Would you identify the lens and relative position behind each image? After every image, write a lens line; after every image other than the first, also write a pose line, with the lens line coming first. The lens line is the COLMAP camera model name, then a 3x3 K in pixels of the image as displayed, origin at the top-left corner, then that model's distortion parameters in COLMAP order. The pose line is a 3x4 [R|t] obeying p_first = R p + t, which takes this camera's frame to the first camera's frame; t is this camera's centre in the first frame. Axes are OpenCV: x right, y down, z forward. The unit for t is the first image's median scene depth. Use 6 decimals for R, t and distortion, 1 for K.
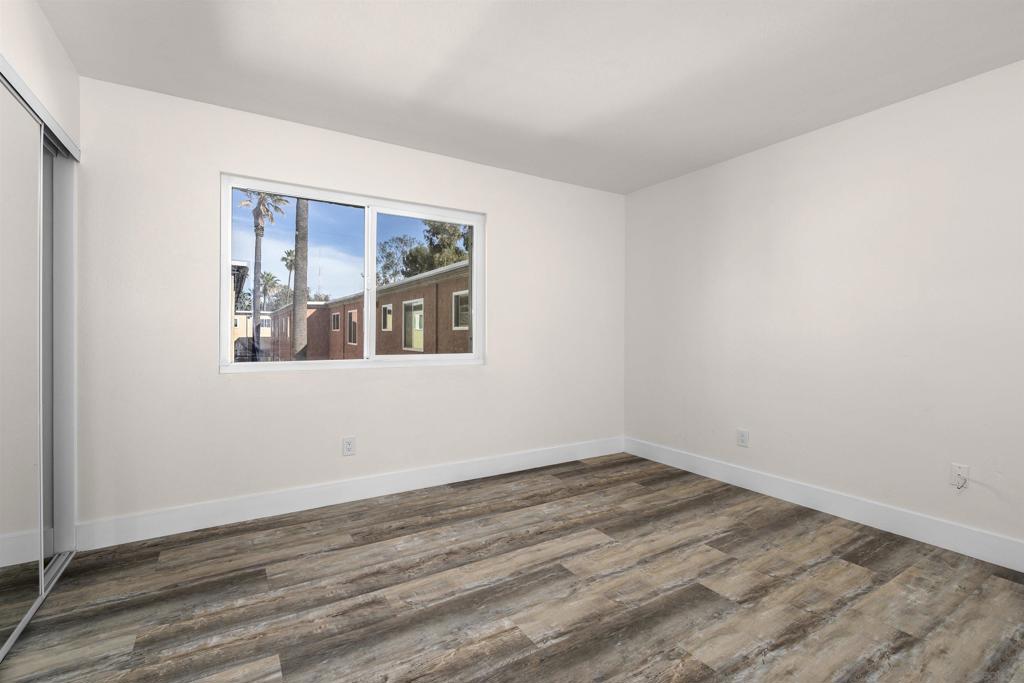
lens RADIAL K [[460.5, 0, 509.8], [0, 460.5, 339.3], [0, 0, 1]] dist [-0.000428, -0.000387]
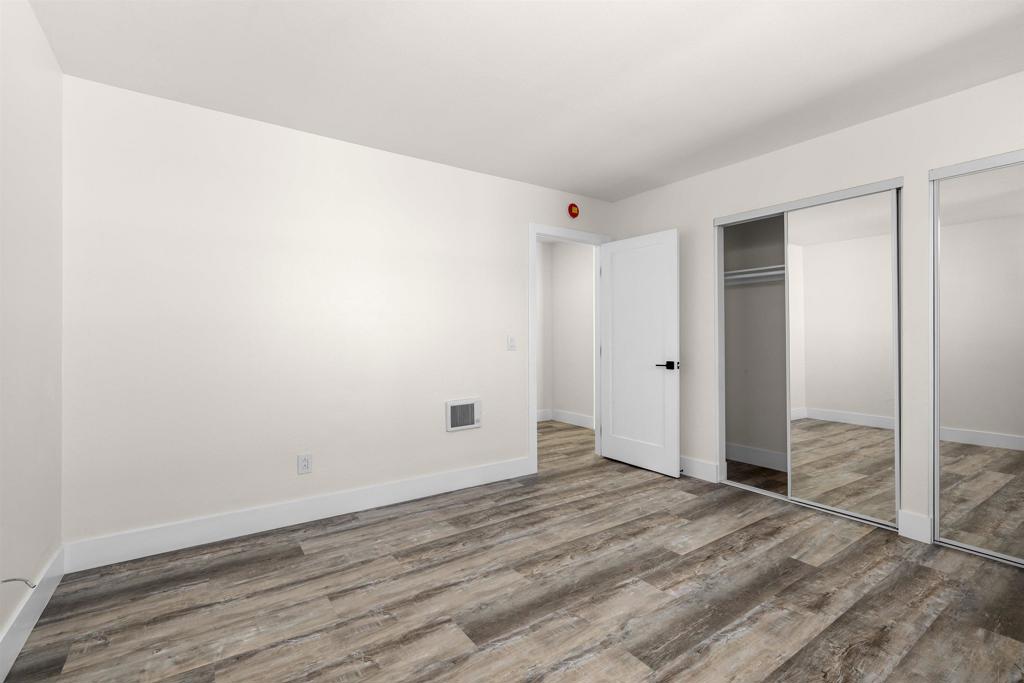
lens RADIAL K [[460.5, 0, 509.8], [0, 460.5, 339.3], [0, 0, 1]] dist [-0.000428, -0.000387]
pose [[-0.998617, 0.000765, -0.052571, 0.425627], [0.000027, 0.999901, 0.014041, -0.027351], [0.052576, 0.014020, -0.998518, 1.965598]]
